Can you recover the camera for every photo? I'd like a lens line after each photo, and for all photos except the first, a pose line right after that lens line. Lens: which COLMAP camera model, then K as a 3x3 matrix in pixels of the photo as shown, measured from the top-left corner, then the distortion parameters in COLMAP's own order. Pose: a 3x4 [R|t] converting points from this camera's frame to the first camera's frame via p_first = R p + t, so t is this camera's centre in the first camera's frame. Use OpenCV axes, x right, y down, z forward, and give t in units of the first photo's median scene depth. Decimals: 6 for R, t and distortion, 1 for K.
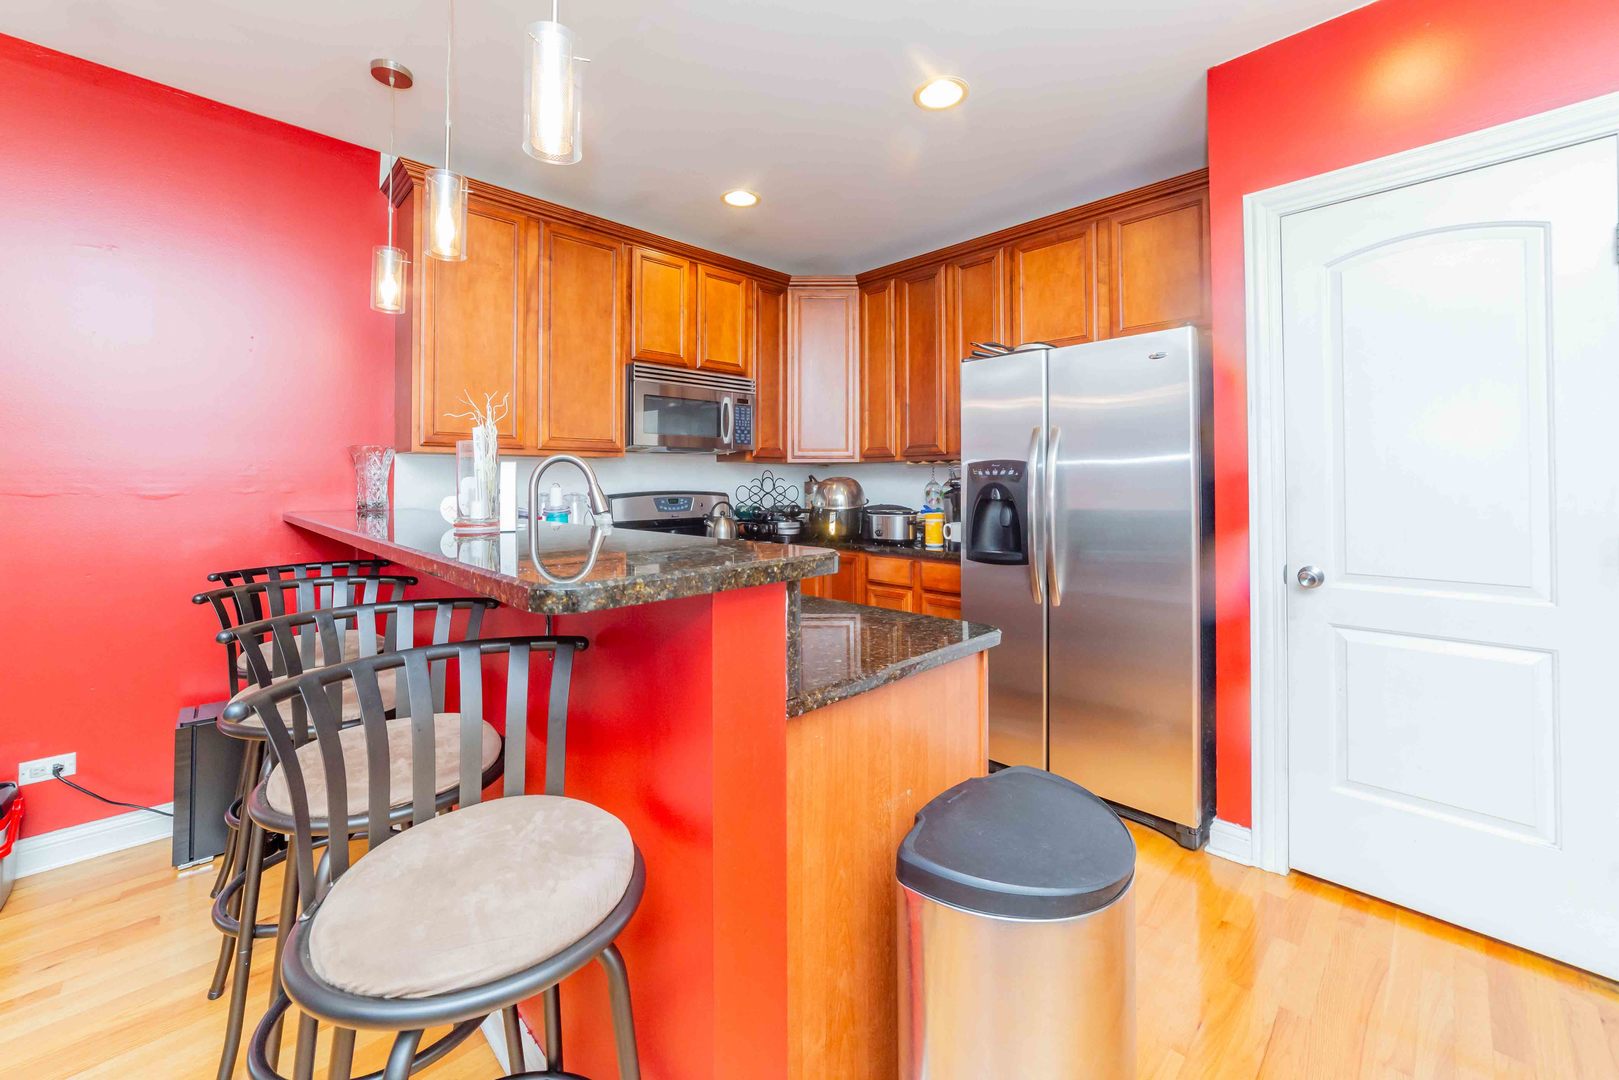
lens RADIAL K [[650.3, 0, 850.2], [0, 650.3, 485.7], [0, 0, 1]] dist [-0.021047, 0.013723]
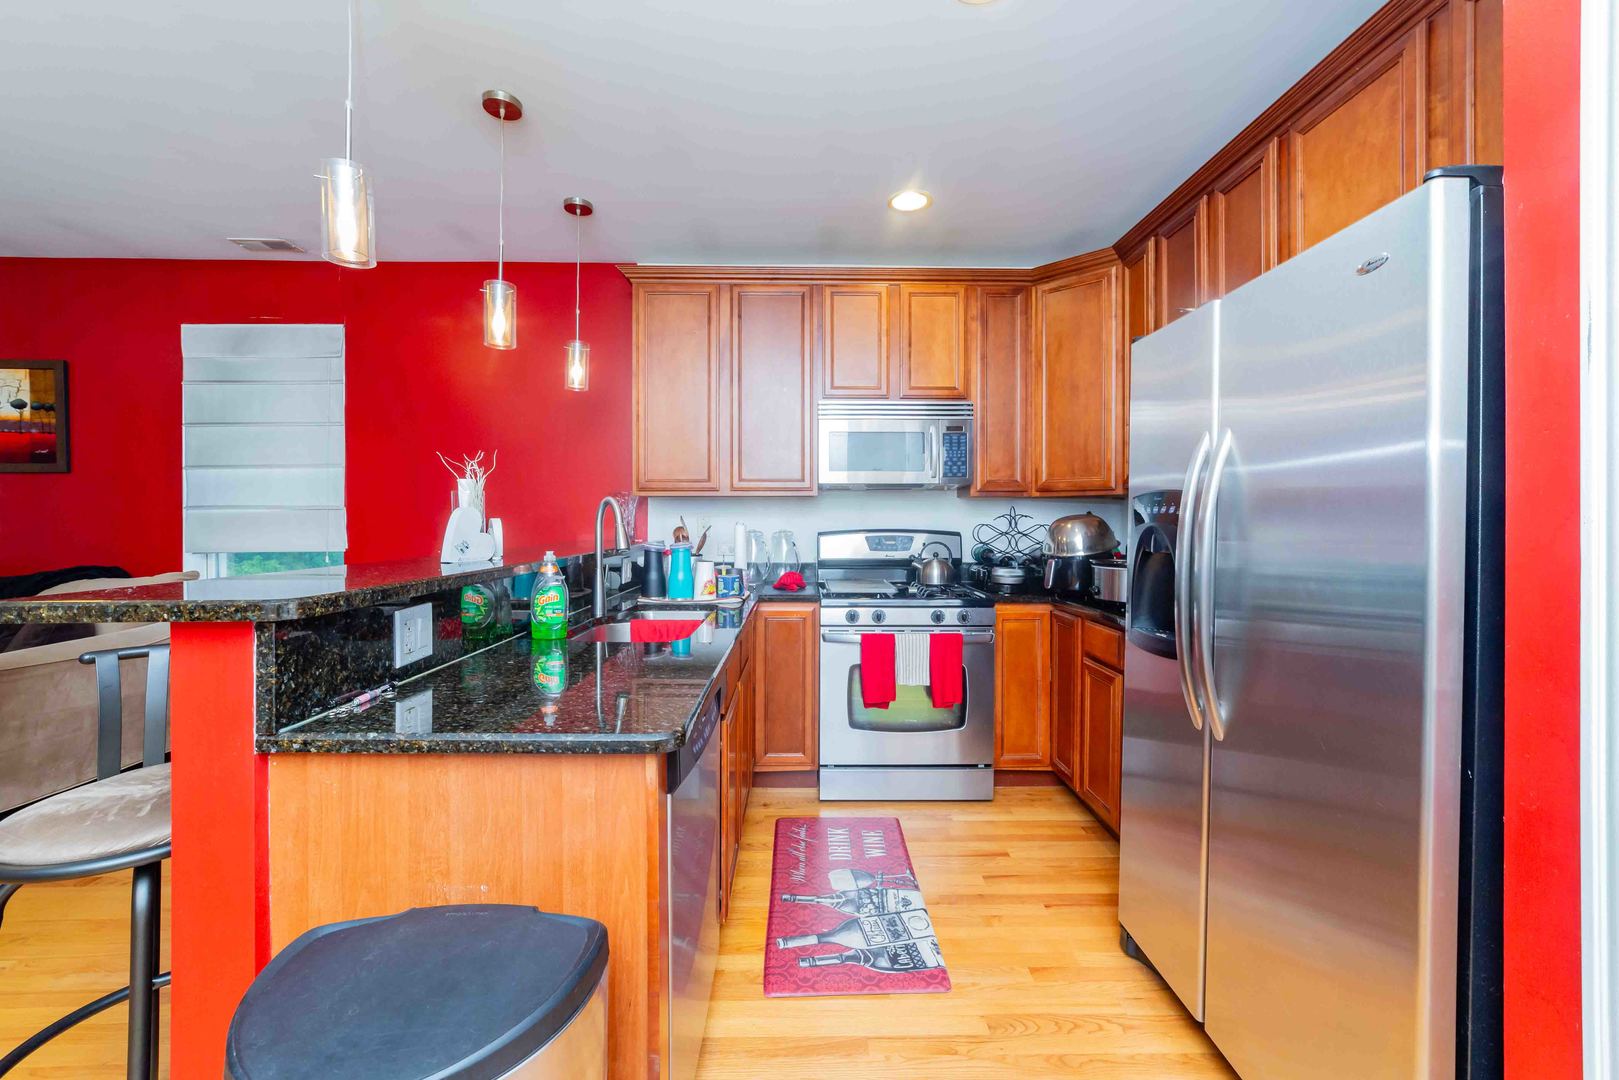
lens RADIAL K [[670.8, 0, 811.0], [0, 670.8, 521.9], [0, 0, 1]] dist [-0.001198, -0.000090]
pose [[0.709040, 0.002838, -0.705163, 0.381135], [-0.001563, 0.999996, 0.002452, -0.006447], [0.705167, -0.000636, 0.709041, 0.250109]]
